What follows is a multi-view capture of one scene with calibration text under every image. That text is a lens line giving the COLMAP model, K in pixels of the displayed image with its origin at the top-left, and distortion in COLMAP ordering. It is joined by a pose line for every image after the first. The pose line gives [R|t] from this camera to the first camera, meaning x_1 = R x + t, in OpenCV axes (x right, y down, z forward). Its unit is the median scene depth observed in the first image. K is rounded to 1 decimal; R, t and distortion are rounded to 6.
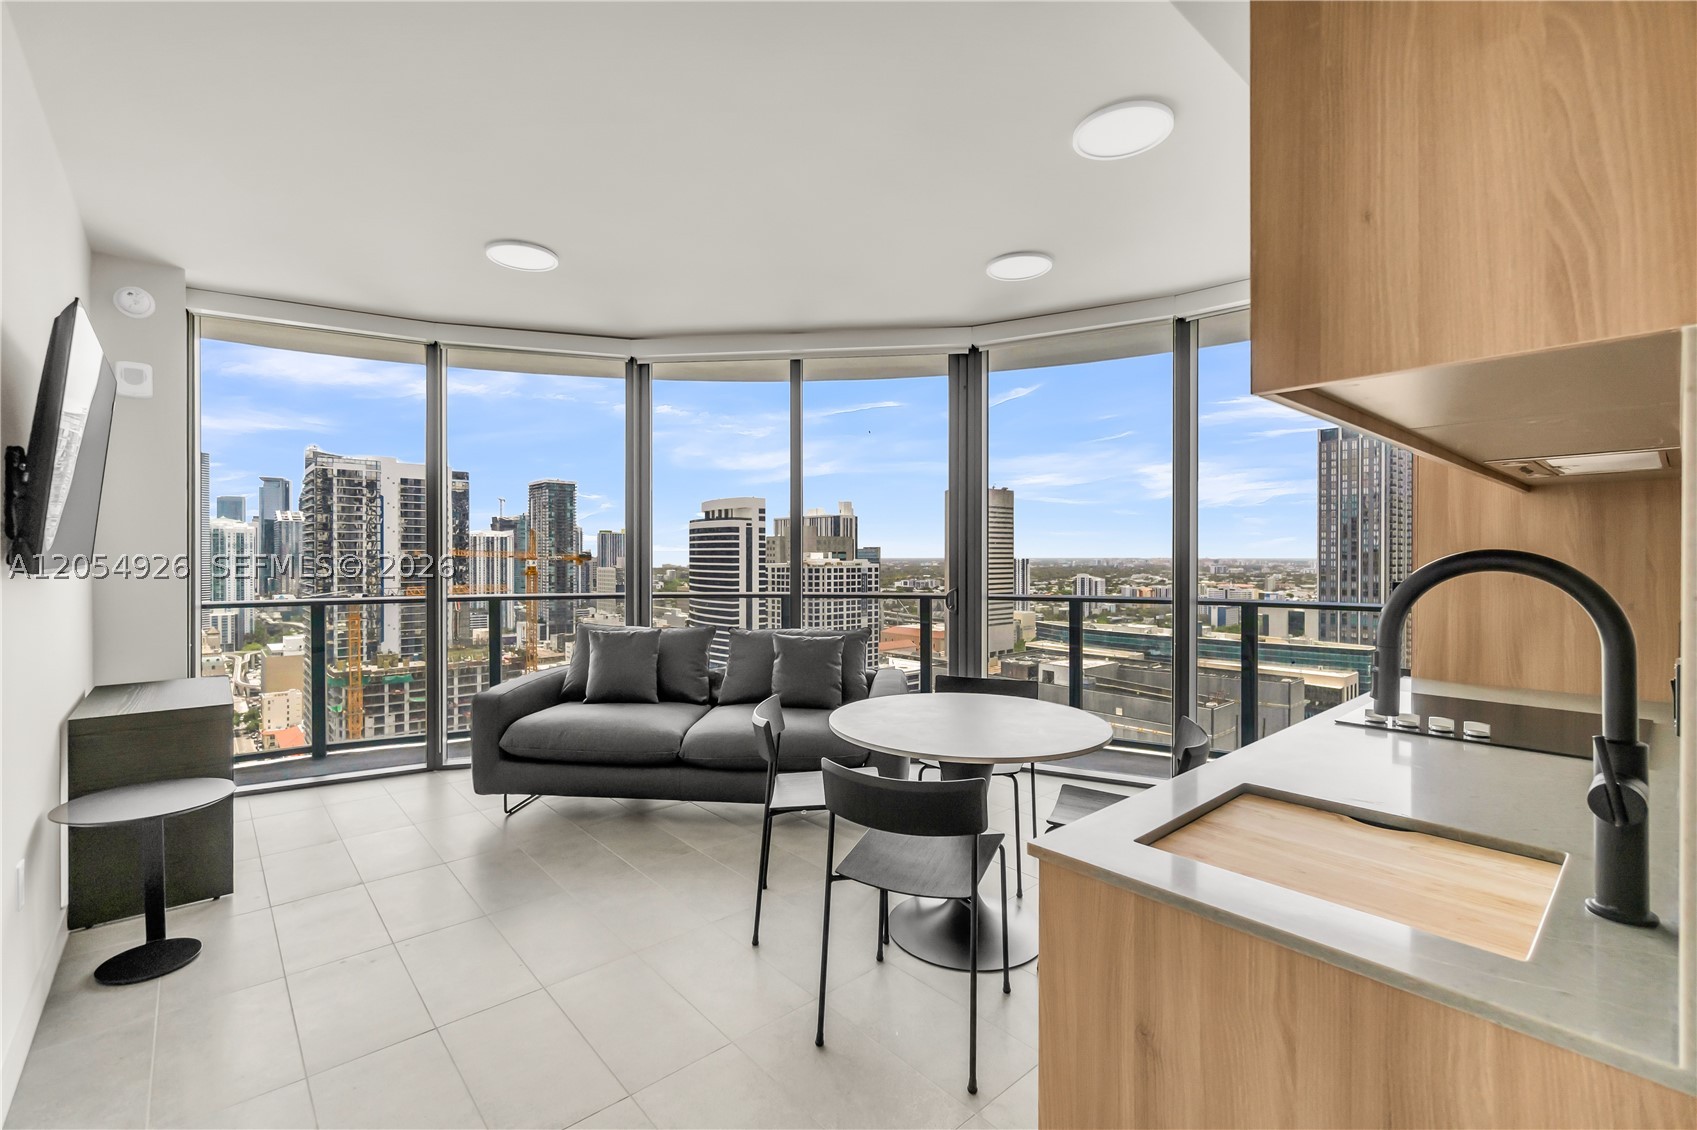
lens RADIAL K [[749.1, 0, 842.7], [0, 749.1, 554.5], [0, 0, 1]] dist [-0.002380, 0.000625]
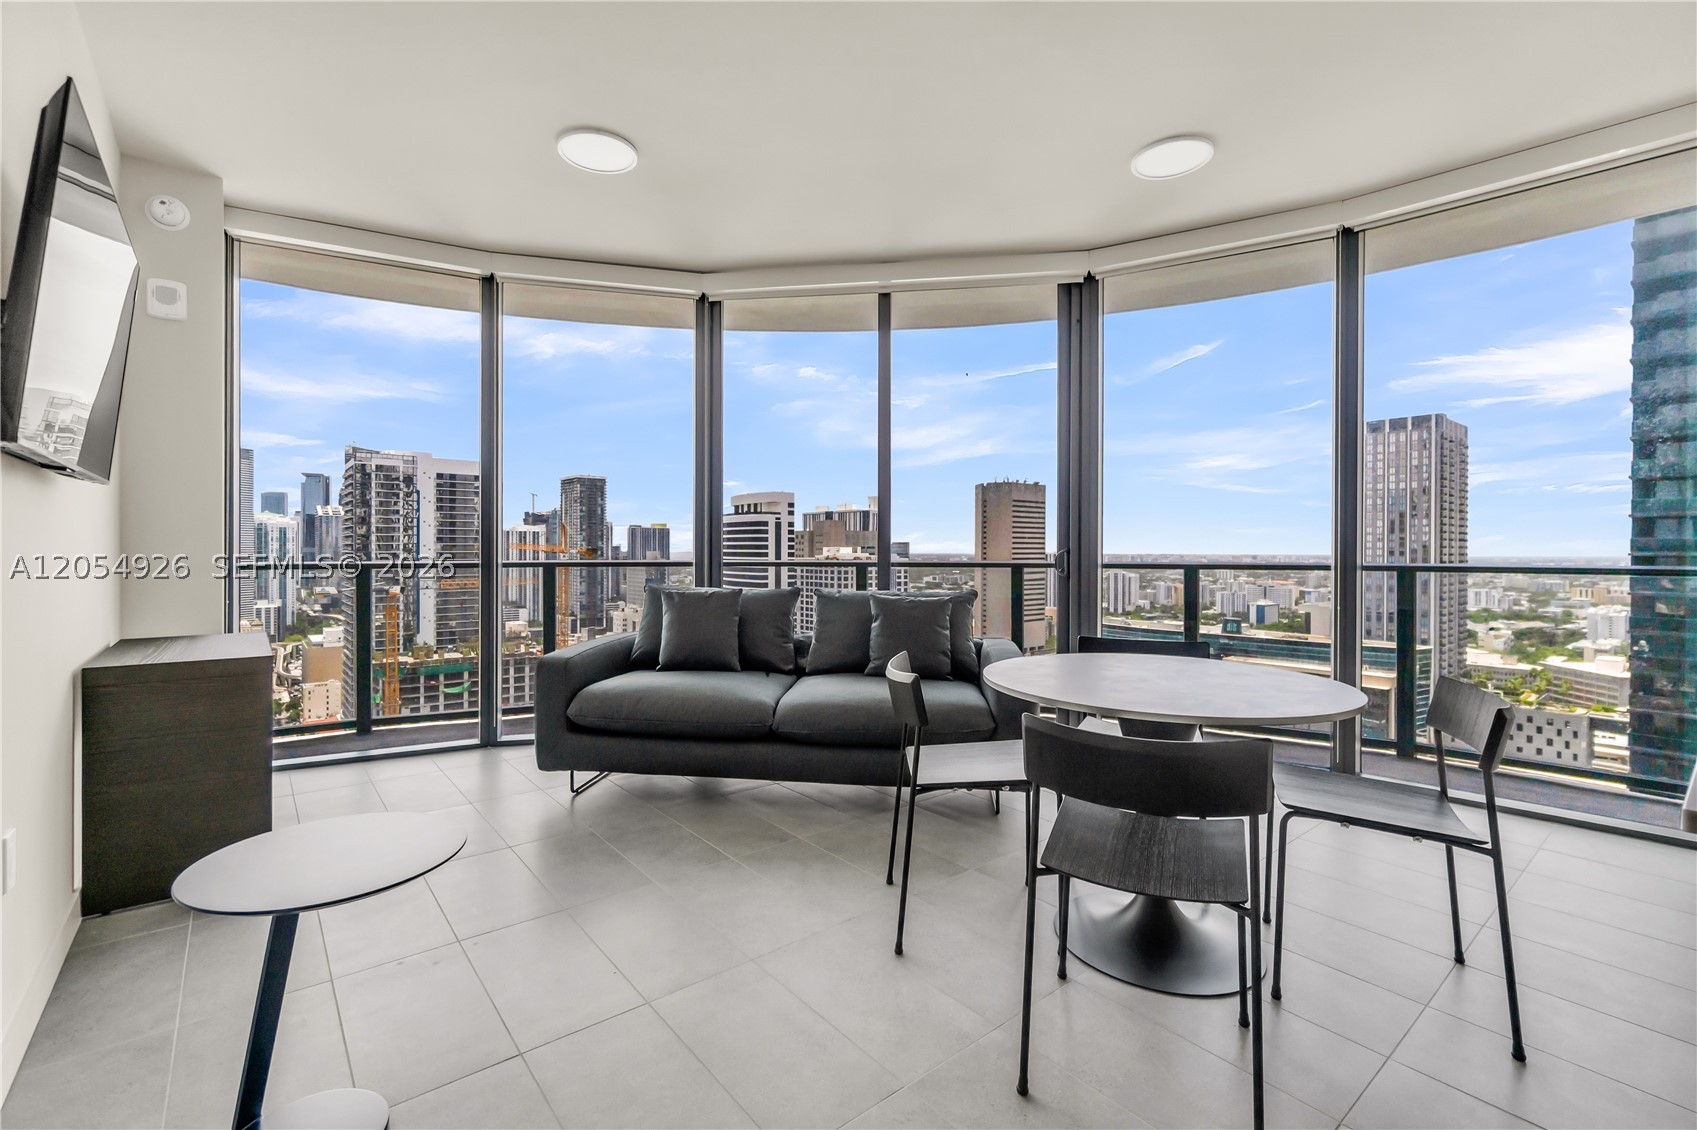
lens RADIAL K [[749.1, 0, 840.8], [0, 749.1, 549.5], [0, 0, 1]] dist [-0.002380, 0.000625]
pose [[0.999300, 0.003126, -0.037268, -0.094986], [-0.003195, 0.999993, -0.001780, 0.055439], [0.037262, 0.001897, 0.999304, 0.120235]]
